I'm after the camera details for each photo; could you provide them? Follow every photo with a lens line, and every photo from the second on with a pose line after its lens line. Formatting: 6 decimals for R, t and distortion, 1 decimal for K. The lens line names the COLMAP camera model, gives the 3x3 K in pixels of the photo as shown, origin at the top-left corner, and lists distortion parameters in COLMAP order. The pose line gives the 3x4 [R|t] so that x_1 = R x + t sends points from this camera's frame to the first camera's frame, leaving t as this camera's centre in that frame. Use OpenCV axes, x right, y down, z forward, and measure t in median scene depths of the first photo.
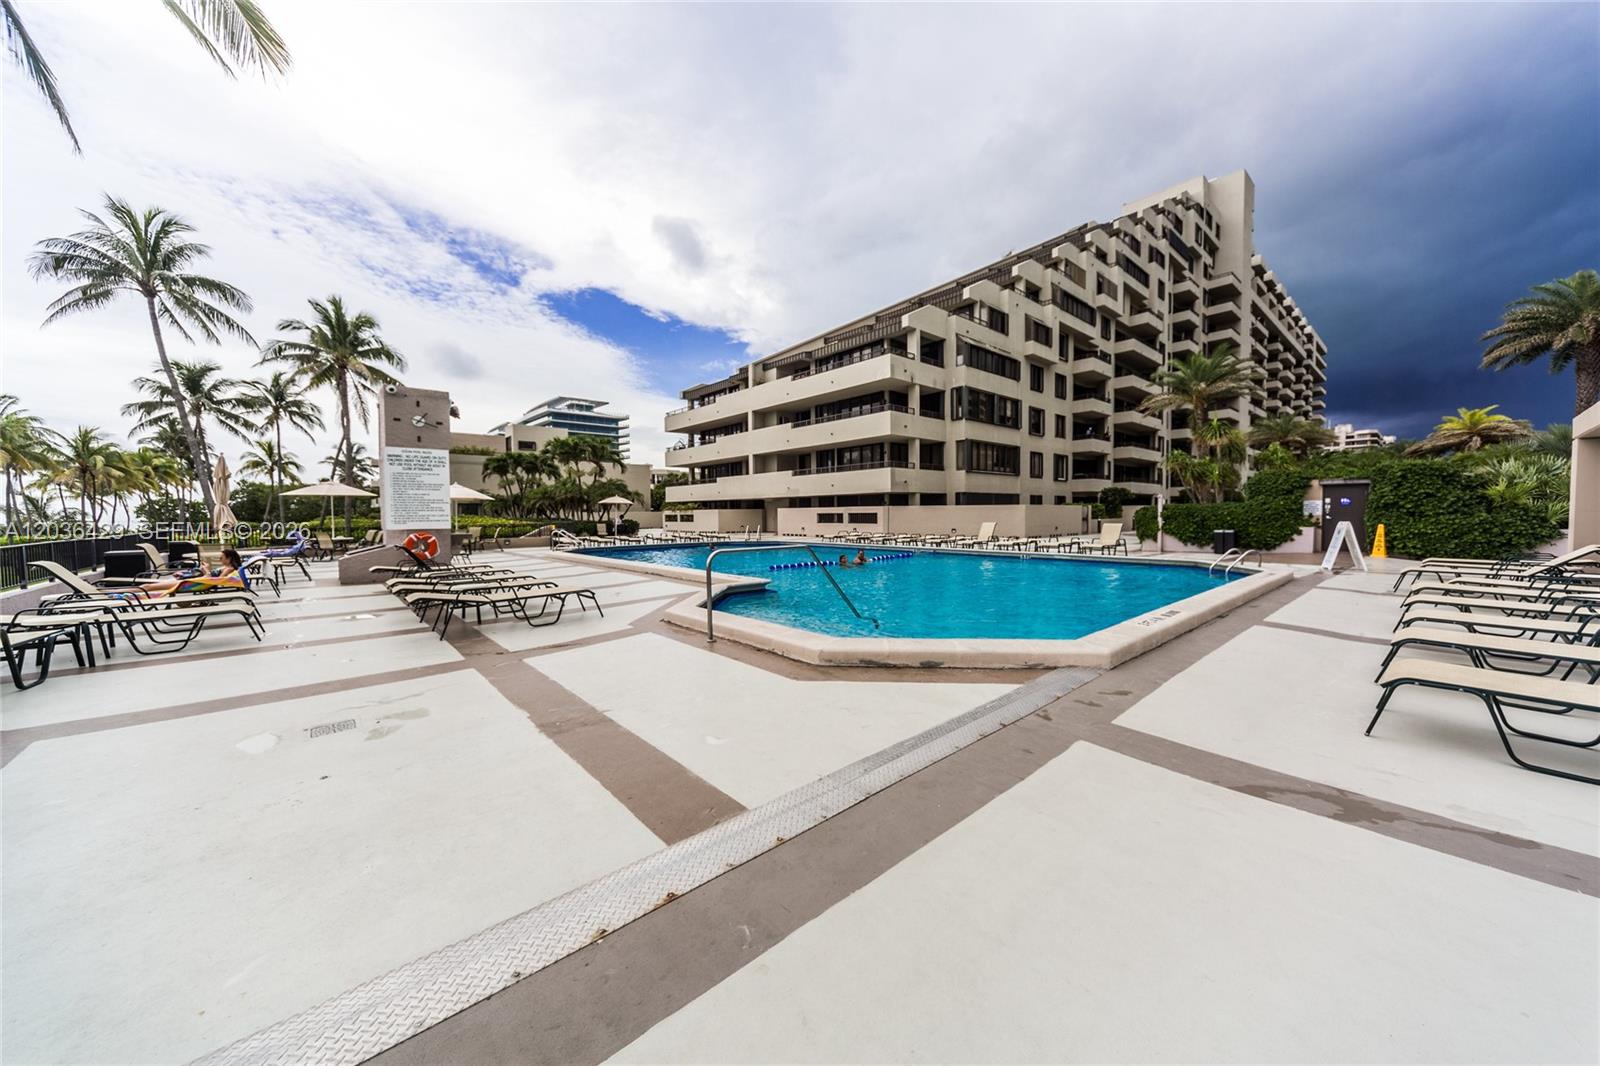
lens RADIAL K [[558.0, 0, 801.3], [0, 558.0, 536.5], [0, 0, 1]] dist [0.002493, 0.000238]
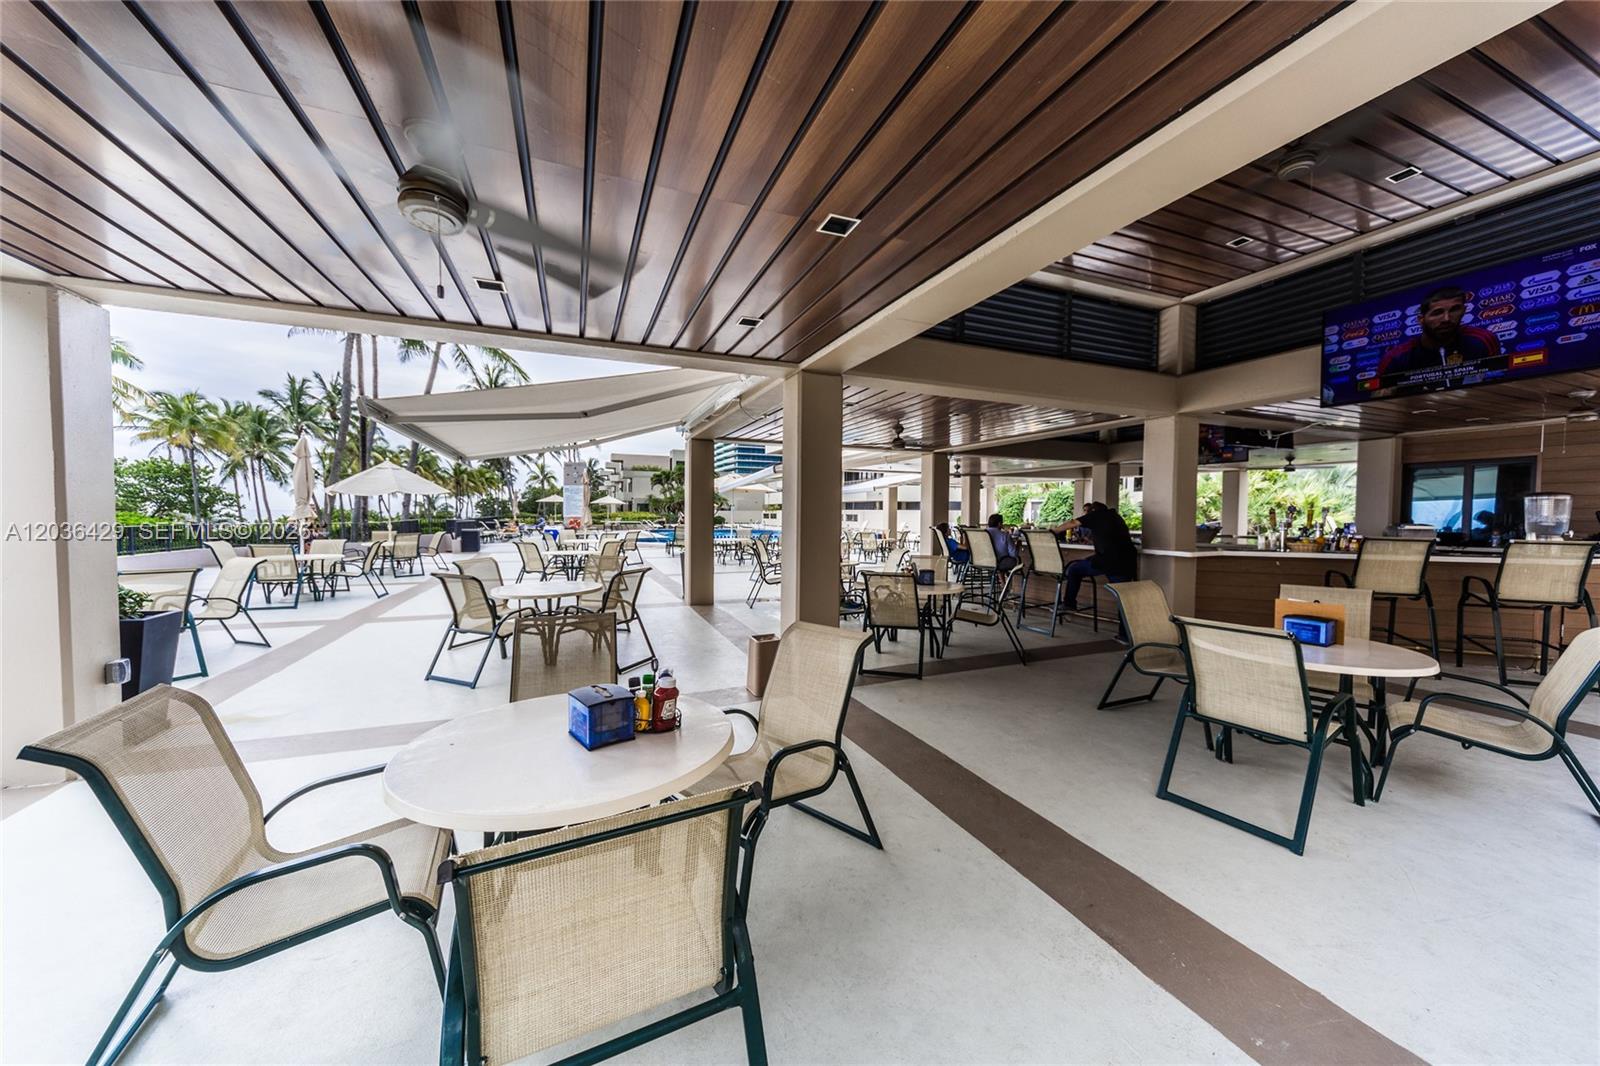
lens RADIAL K [[558.0, 0, 804.4], [0, 558.0, 527.9], [0, 0, 1]] dist [0.002493, 0.000238]
pose [[0.945591, 0.026148, -0.324306, 0.384097], [-0.031806, 0.999420, -0.012158, 0.013987], [0.323801, 0.021811, 0.945874, -0.358047]]
